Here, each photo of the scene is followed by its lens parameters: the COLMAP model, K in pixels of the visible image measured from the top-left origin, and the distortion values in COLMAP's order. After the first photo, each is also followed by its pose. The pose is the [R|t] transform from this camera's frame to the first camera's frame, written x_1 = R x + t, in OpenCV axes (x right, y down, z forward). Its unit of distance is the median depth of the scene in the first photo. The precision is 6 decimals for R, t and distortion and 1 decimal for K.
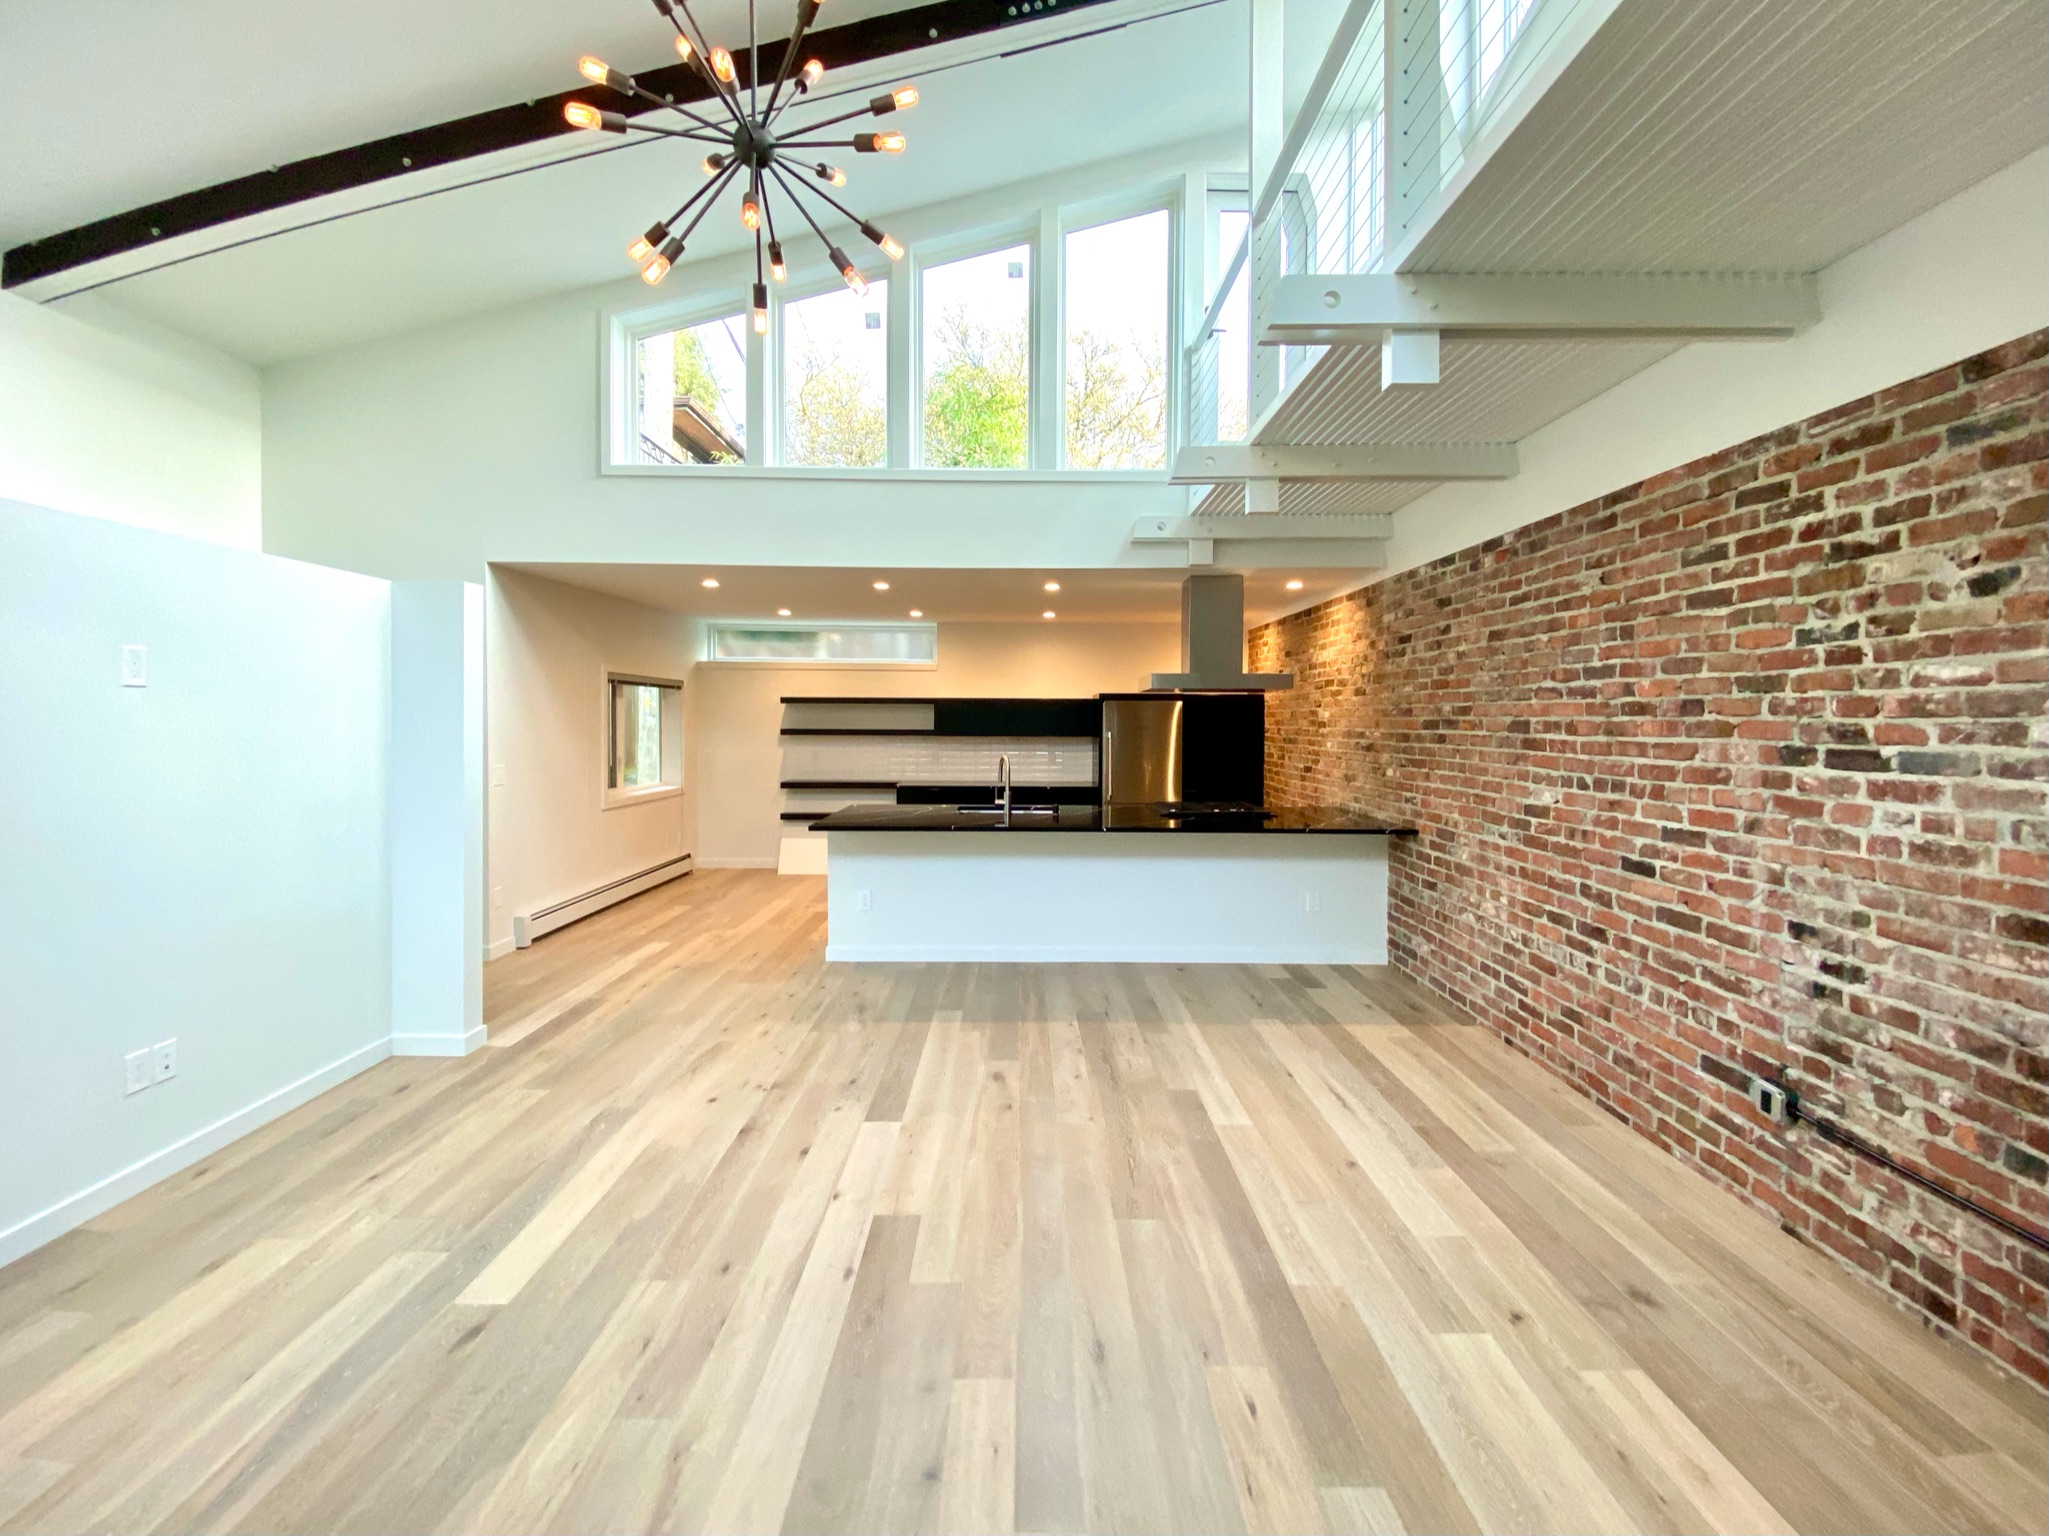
lens RADIAL K [[889.7, 0, 1026.7], [0, 889.7, 734.5], [0, 0, 1]] dist [0.028150, -0.026723]
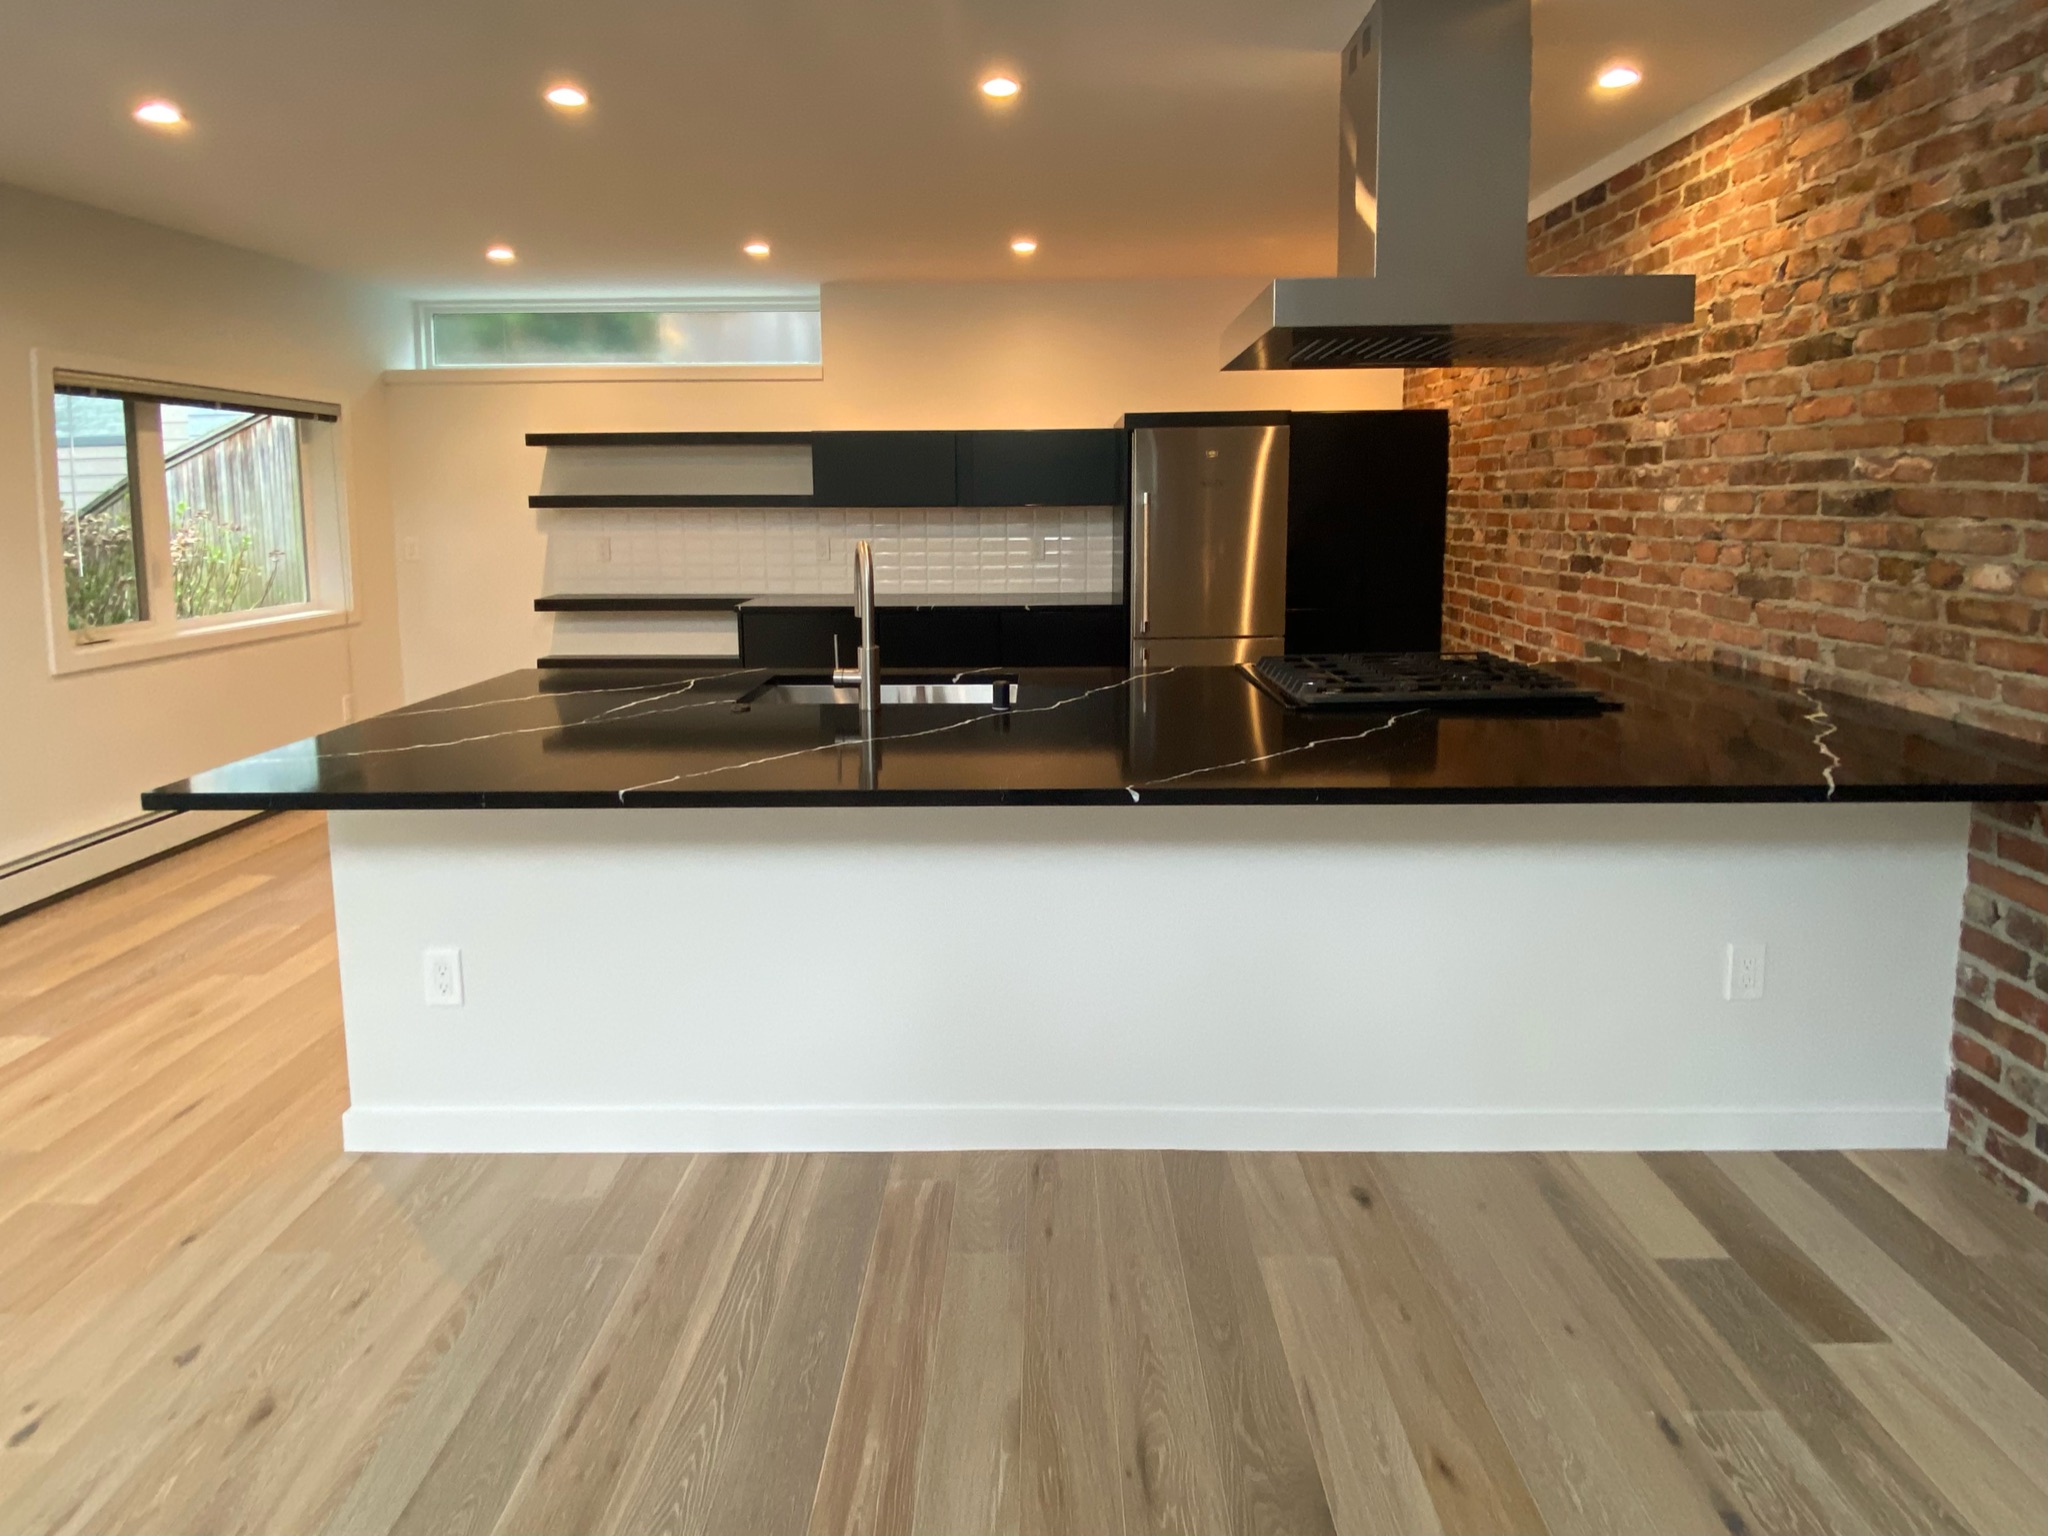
lens RADIAL K [[945.5, 0, 1028.4], [0, 945.5, 827.0], [0, 0, 1]] dist [0.028786, -0.022305]
pose [[0.999889, -0.011212, -0.009814, 0.036707], [0.013682, 0.951711, 0.306691, 0.014076], [0.005901, -0.306791, 0.951759, 0.492242]]
